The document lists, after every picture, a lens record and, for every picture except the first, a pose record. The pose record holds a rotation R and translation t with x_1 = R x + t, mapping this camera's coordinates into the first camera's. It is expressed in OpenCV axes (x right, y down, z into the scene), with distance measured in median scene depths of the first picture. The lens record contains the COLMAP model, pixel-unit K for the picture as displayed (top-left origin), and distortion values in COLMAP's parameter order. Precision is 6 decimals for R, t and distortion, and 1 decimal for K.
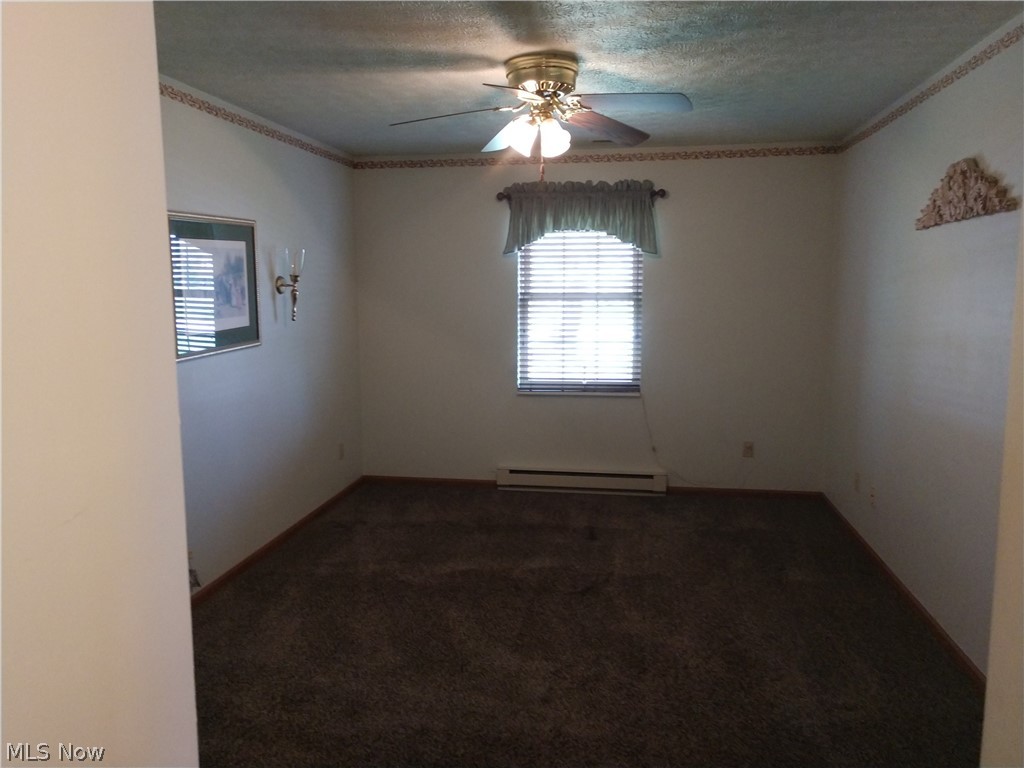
lens RADIAL K [[780.4, 0, 513.4], [0, 780.4, 382.8], [0, 0, 1]] dist [0.014311, 0.022157]
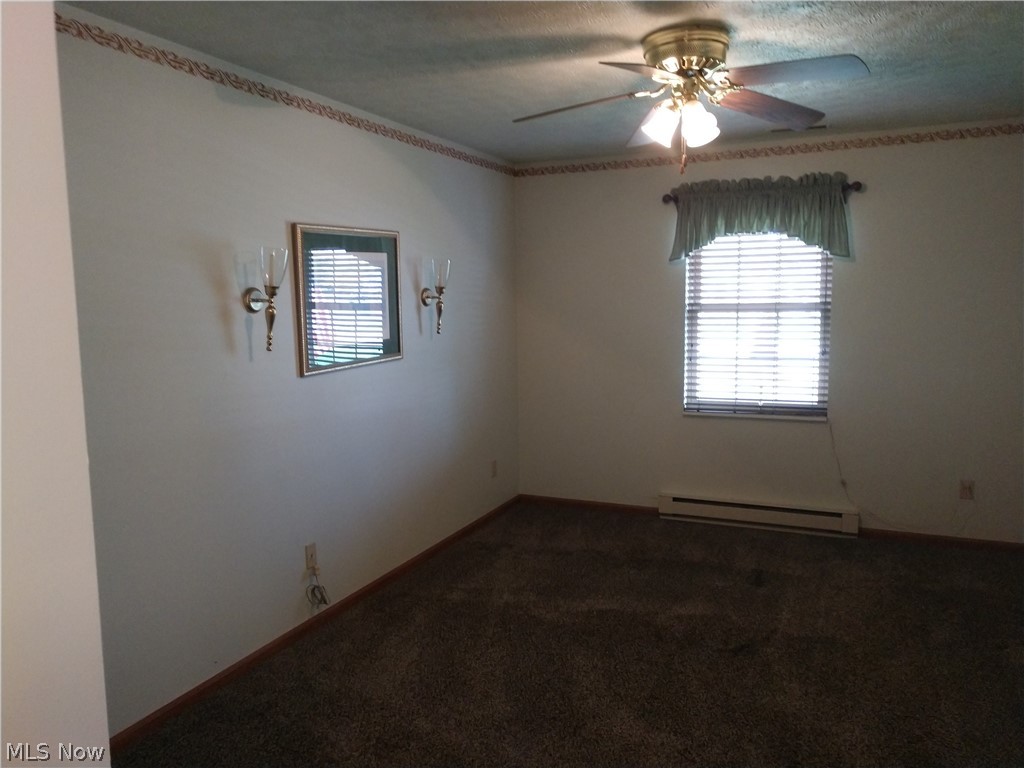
lens RADIAL K [[780.4, 0, 513.4], [0, 780.4, 382.8], [0, 0, 1]] dist [0.014311, 0.022157]
pose [[0.966606, 0.019156, -0.255550, 0.049393], [-0.022963, 0.999665, -0.011919, -0.007757], [0.255236, 0.017389, 0.966722, 0.073539]]
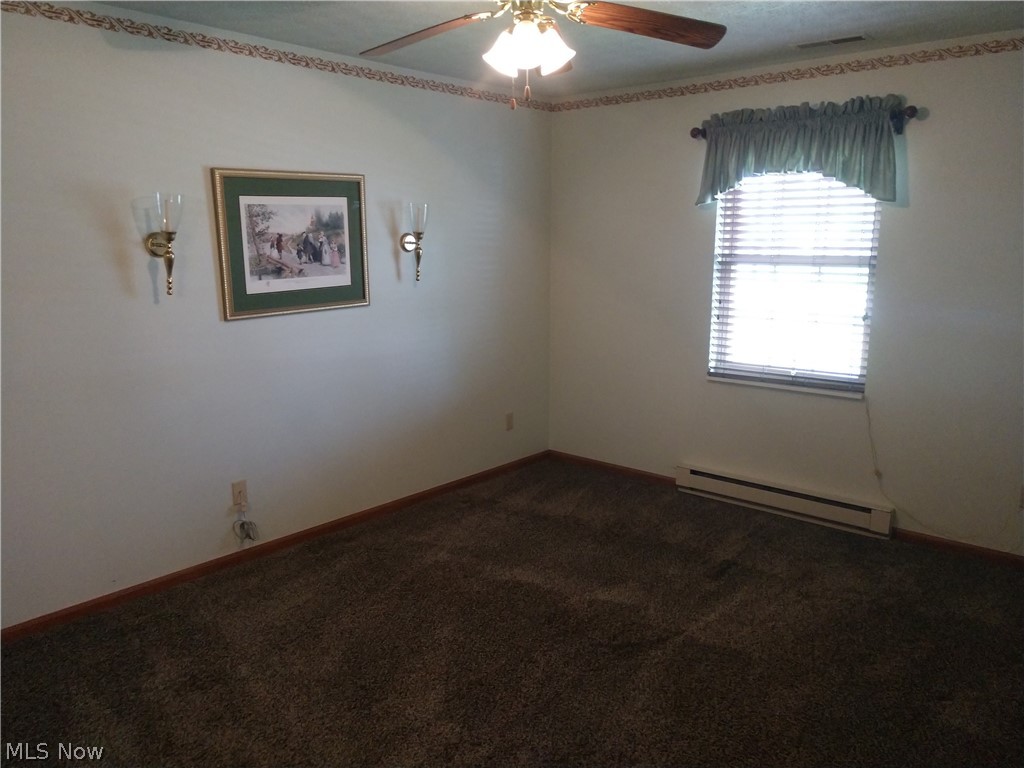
lens RADIAL K [[780.4, 0, 513.4], [0, 780.4, 382.8], [0, 0, 1]] dist [0.014311, 0.022157]
pose [[0.849611, 0.102145, -0.517424, 0.274539], [-0.071638, 0.994324, 0.078659, -0.033924], [0.522522, -0.029762, 0.852106, 0.215833]]
